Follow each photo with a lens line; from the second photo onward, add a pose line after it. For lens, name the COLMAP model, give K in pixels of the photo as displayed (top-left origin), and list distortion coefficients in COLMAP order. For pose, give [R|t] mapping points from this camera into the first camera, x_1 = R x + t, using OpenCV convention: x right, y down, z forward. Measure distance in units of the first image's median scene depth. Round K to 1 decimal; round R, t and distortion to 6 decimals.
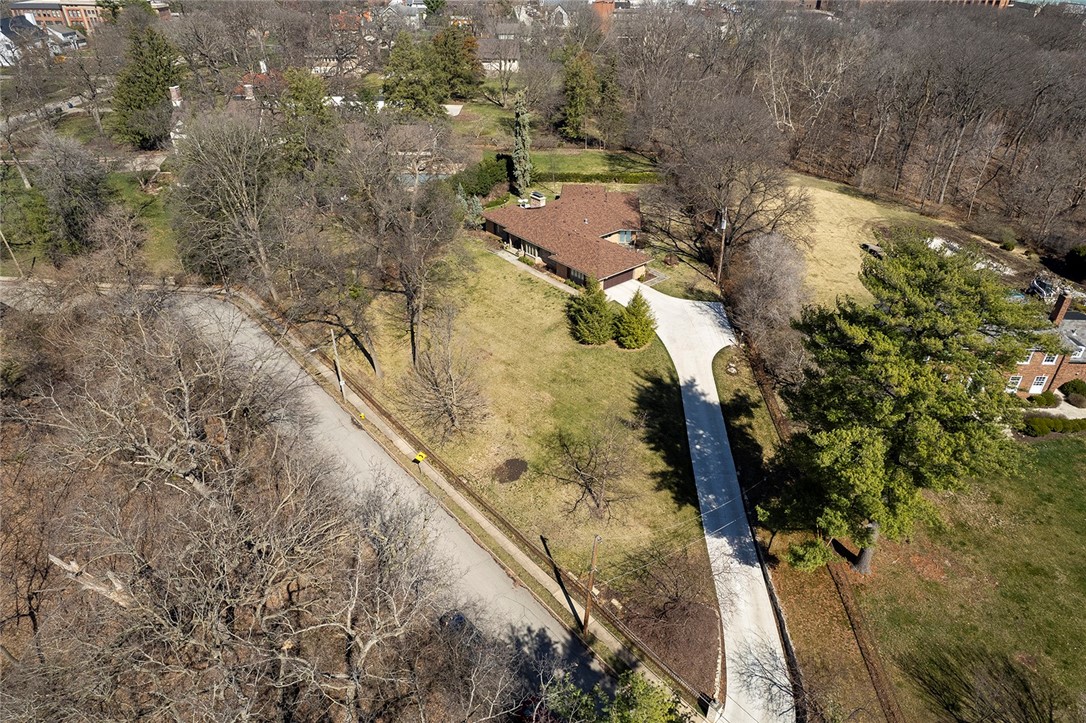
lens RADIAL K [[679.1, 0, 543.6], [0, 679.1, 355.2], [0, 0, 1]] dist [-0.022432, 0.021001]
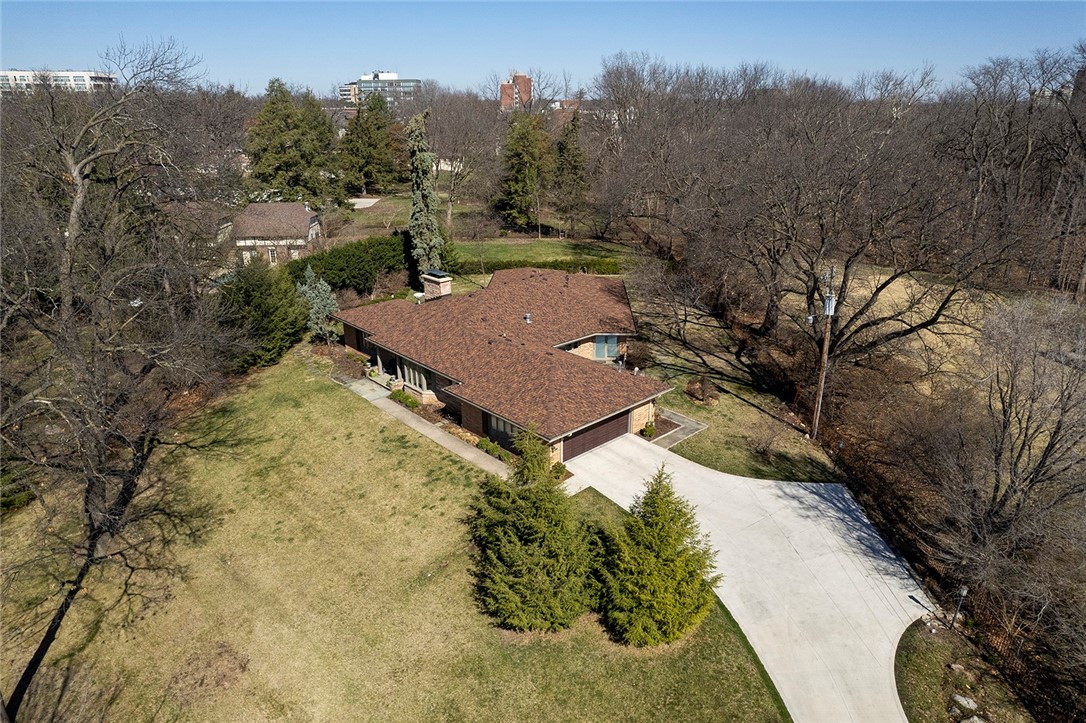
lens RADIAL K [[679.1, 0, 542.0], [0, 679.1, 363.9], [0, 0, 1]] dist [-0.022432, 0.021001]
pose [[0.999066, -0.022943, 0.036624, 0.055180], [0.029501, 0.981344, -0.189985, -0.069494], [-0.031582, 0.190888, 0.981104, 0.523728]]
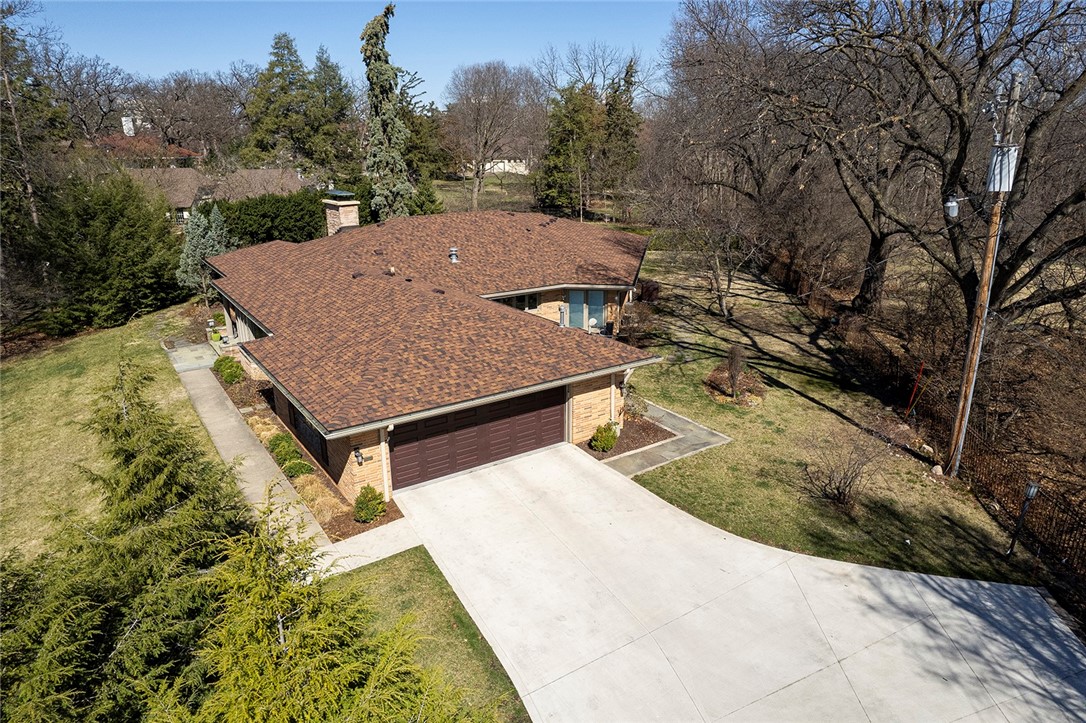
lens RADIAL K [[679.1, 0, 547.4], [0, 679.1, 355.0], [0, 0, 1]] dist [-0.022432, 0.021001]
pose [[0.994945, 0.017957, -0.098802, 0.140536], [-0.042732, 0.966066, -0.254737, -0.077898], [0.090875, 0.257671, 0.961950, 0.735794]]
